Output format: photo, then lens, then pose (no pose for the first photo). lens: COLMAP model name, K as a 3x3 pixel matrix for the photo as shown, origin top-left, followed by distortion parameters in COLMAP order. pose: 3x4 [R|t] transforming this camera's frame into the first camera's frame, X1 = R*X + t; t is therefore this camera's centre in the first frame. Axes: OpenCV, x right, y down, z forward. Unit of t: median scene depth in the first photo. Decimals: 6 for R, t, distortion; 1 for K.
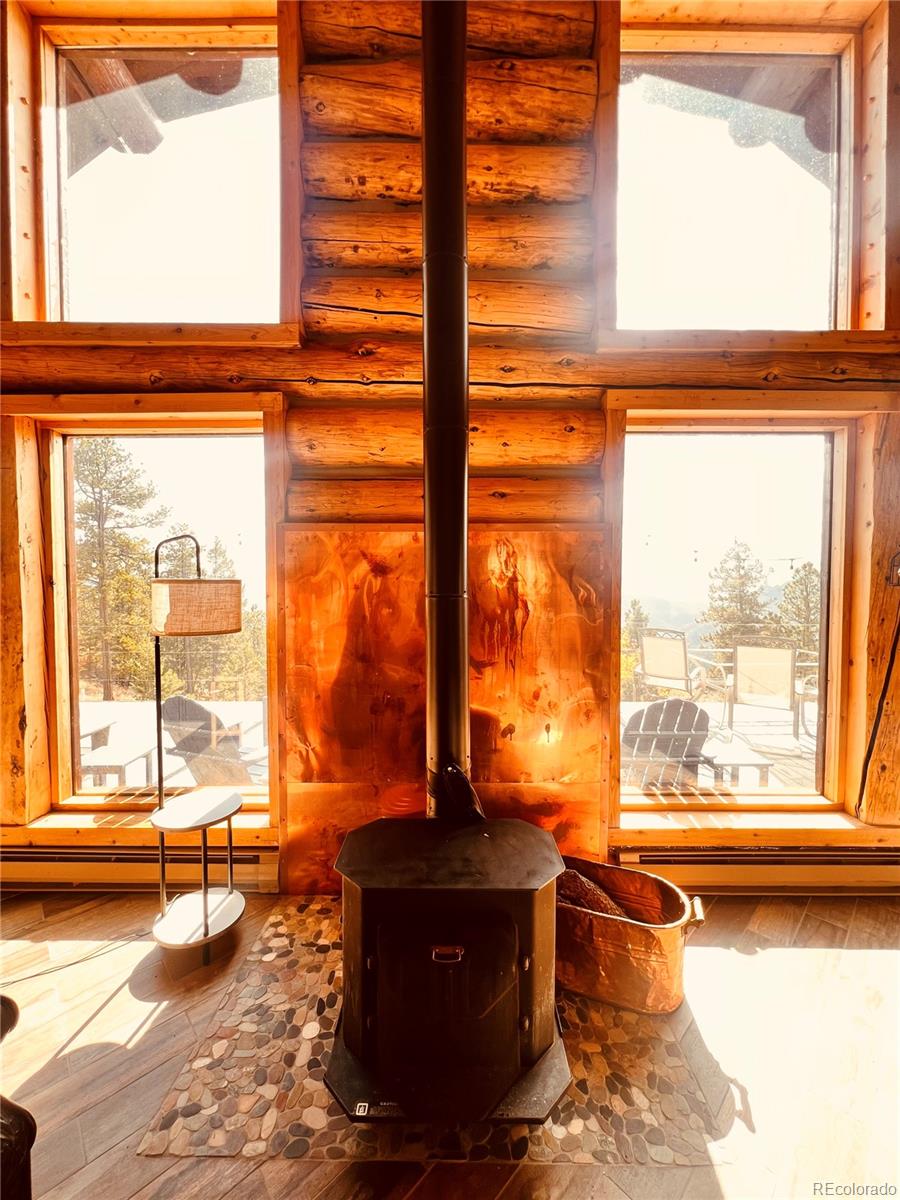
lens RADIAL K [[479.8, 0, 452.1], [0, 479.8, 597.4], [0, 0, 1]] dist [-0.002484, 0.000351]
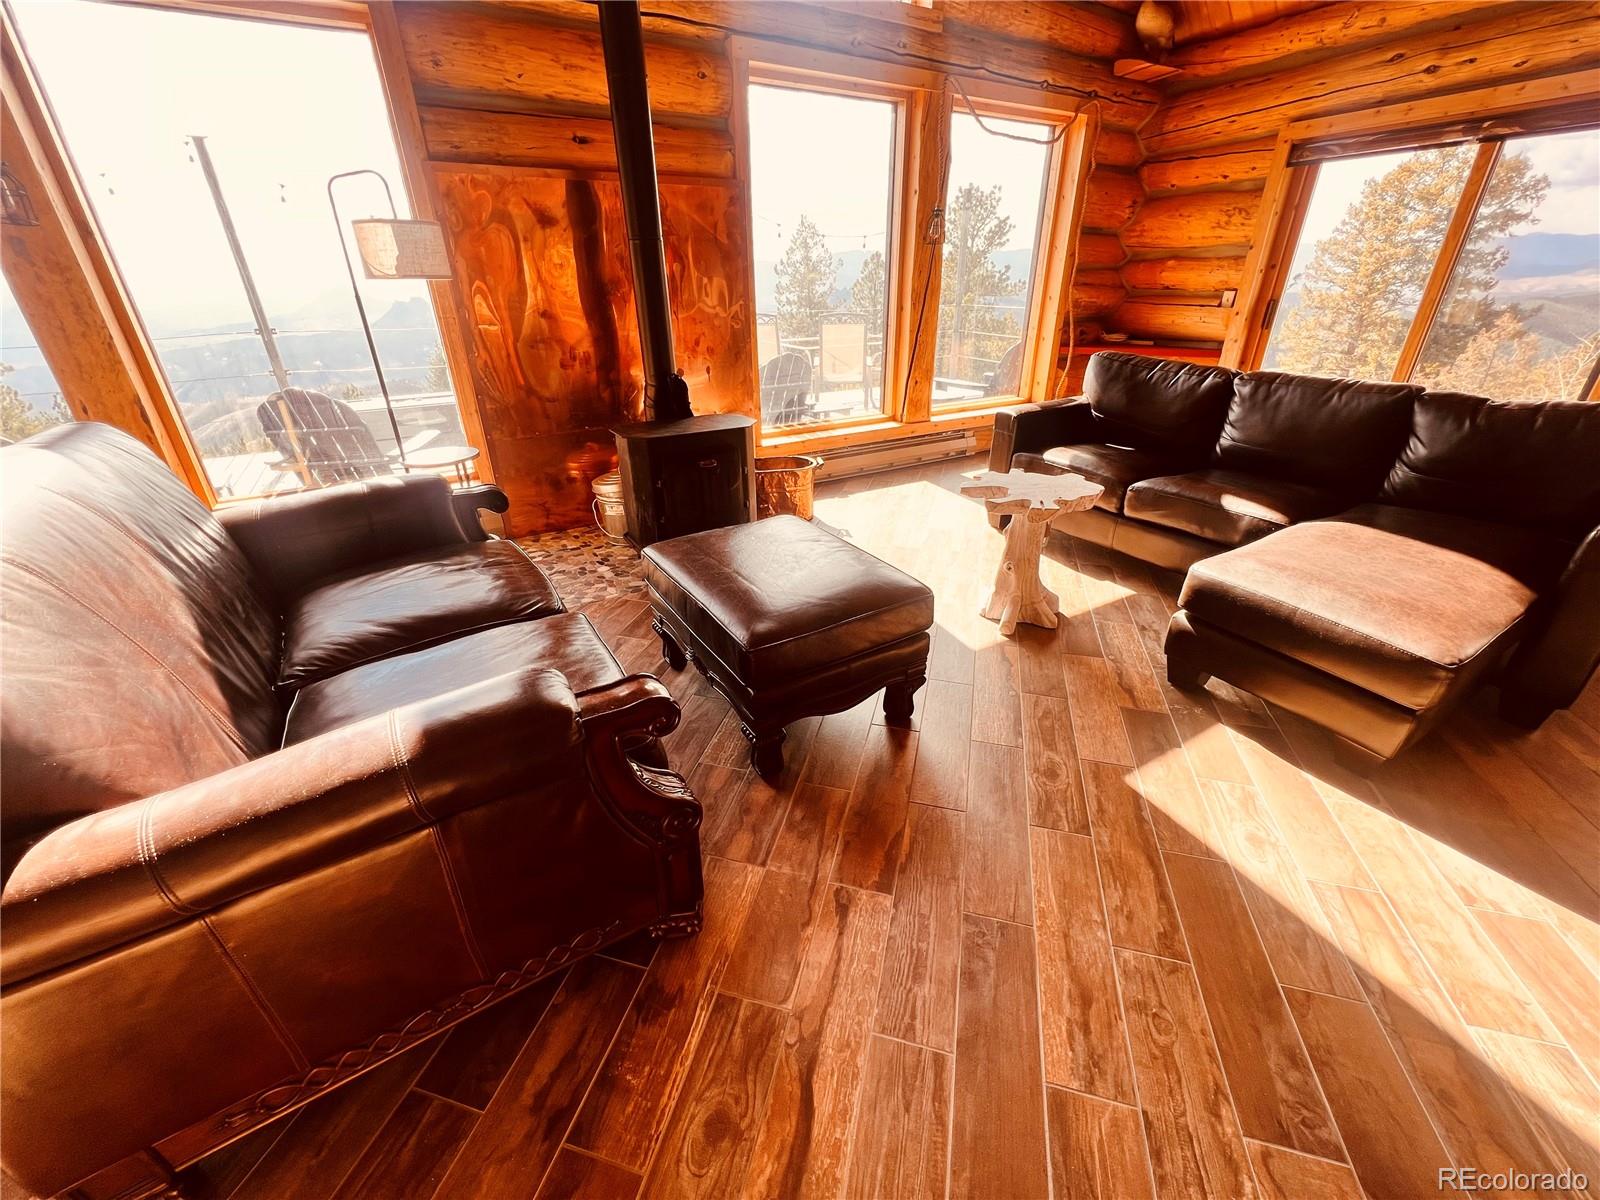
lens RADIAL K [[639.7, 0, 794.5], [0, 639.7, 597.1], [0, 0, 1]] dist [-0.002484, 0.000351]
pose [[0.865049, -0.234346, 0.443590, -0.480058], [0.033728, 0.909362, 0.414637, 0.125526], [-0.500552, -0.343720, 0.794546, -0.638841]]
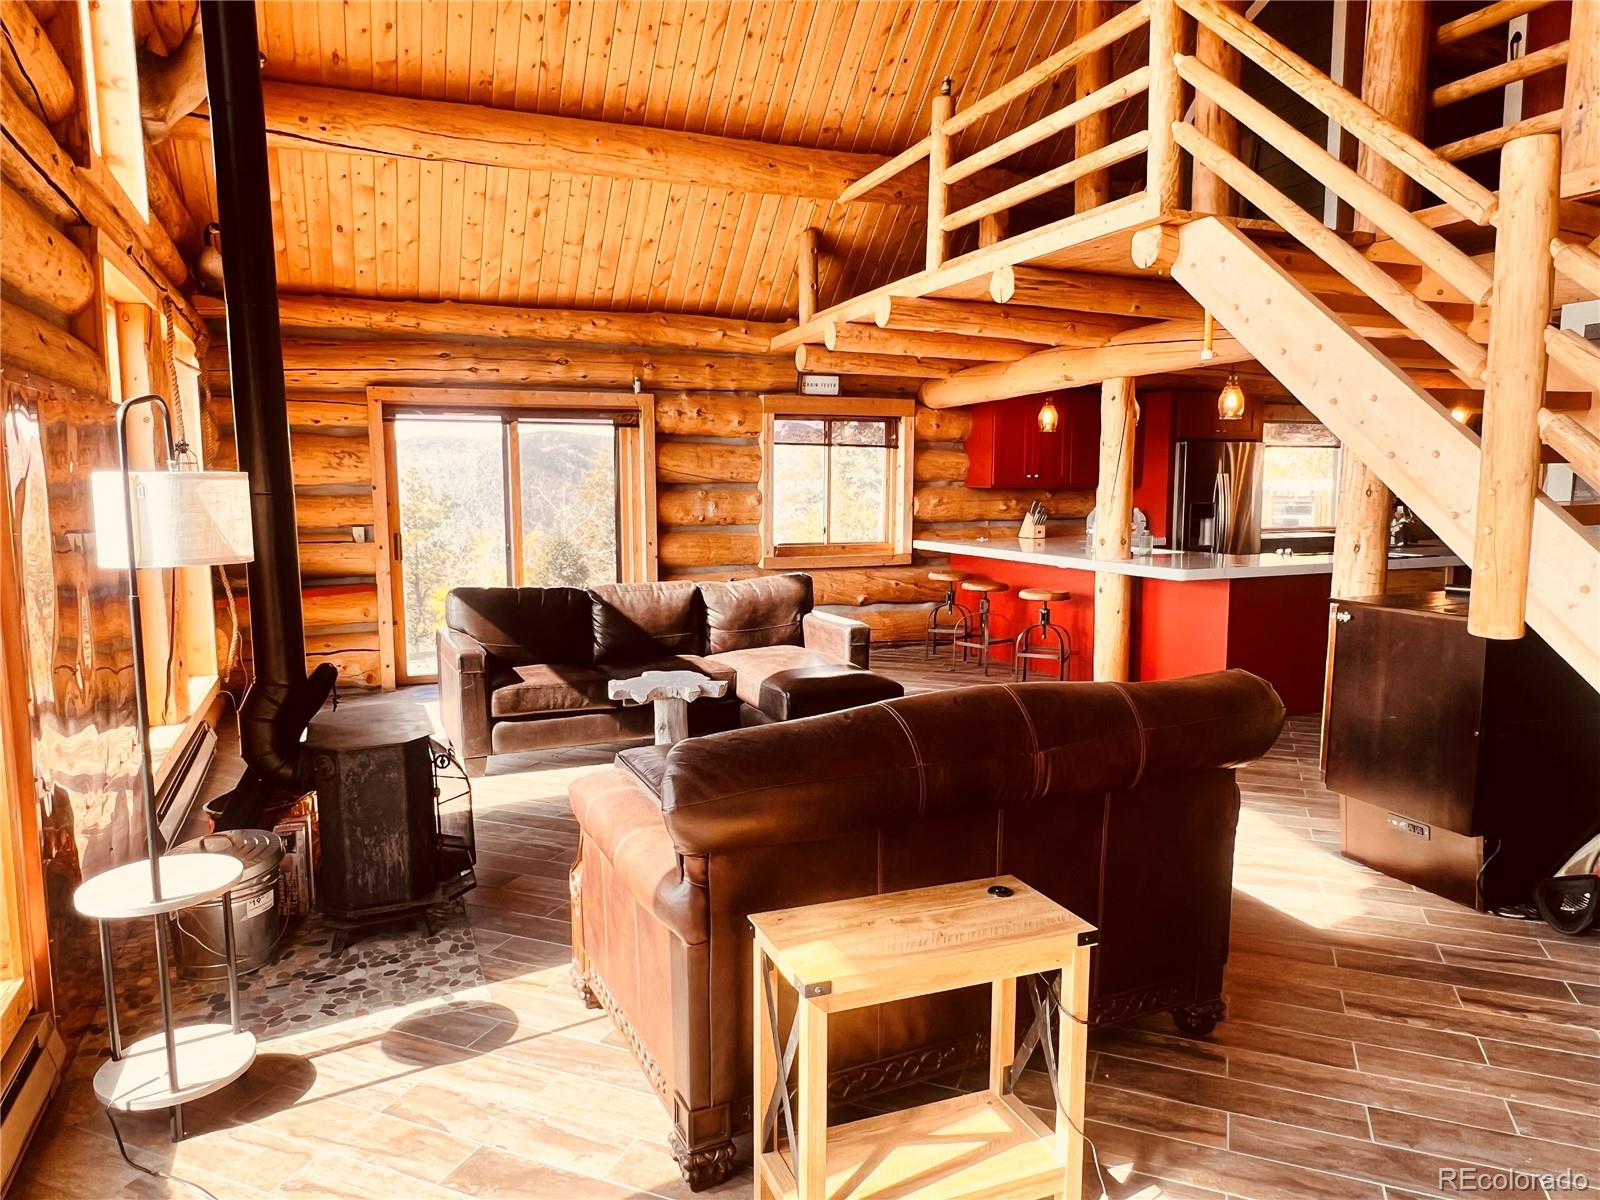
lens RADIAL K [[1066.0, 0, 793.0], [0, 1066.0, 599.0], [0, 0, 1]] dist [-0.000341, -0.001094]
pose [[-0.391357, -0.102805, 0.914479, -1.679704], [0.039757, 0.990924, 0.128413, -0.018919], [-0.919380, 0.086612, -0.383717, 0.667654]]
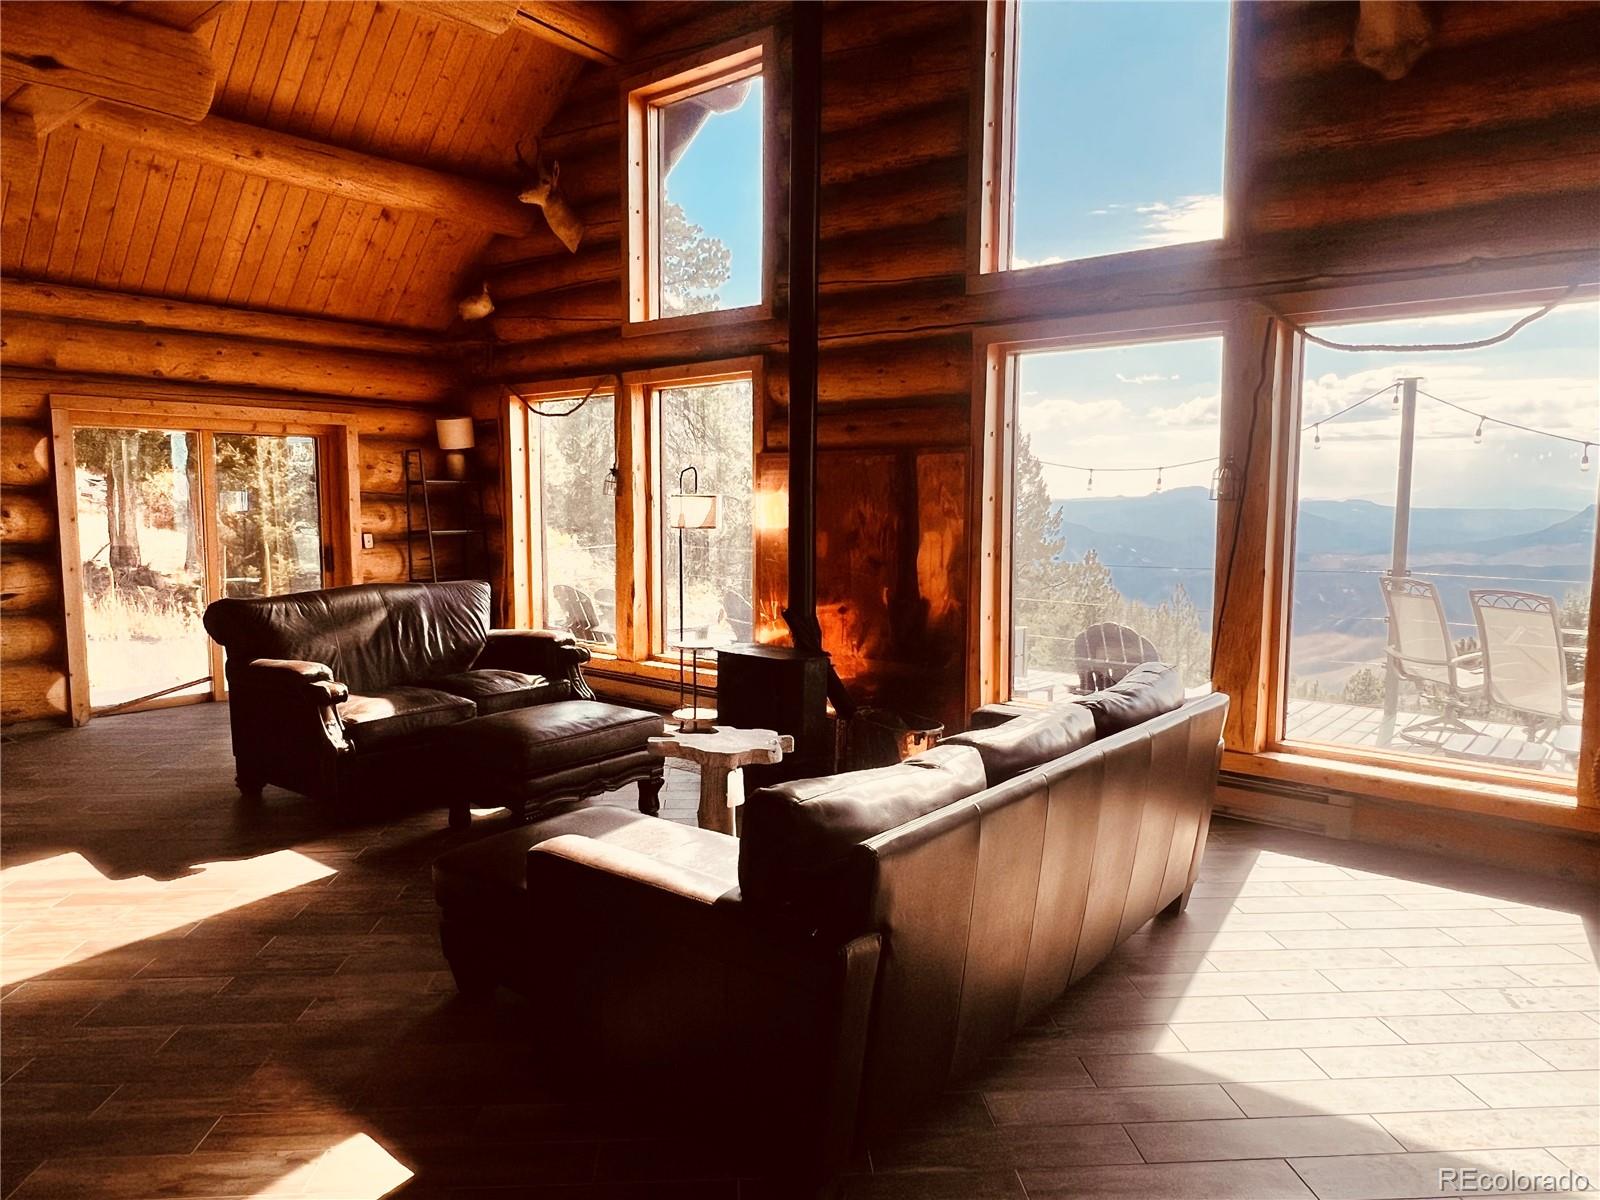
lens RADIAL K [[1066.0, 0, 790.3], [0, 1066.0, 607.3], [0, 0, 1]] dist [-0.000341, -0.001094]
pose [[0.760316, 0.066765, -0.646113, 1.646118], [-0.026511, 0.997064, 0.071833, 0.059923], [0.649012, -0.037487, 0.759854, -1.218920]]
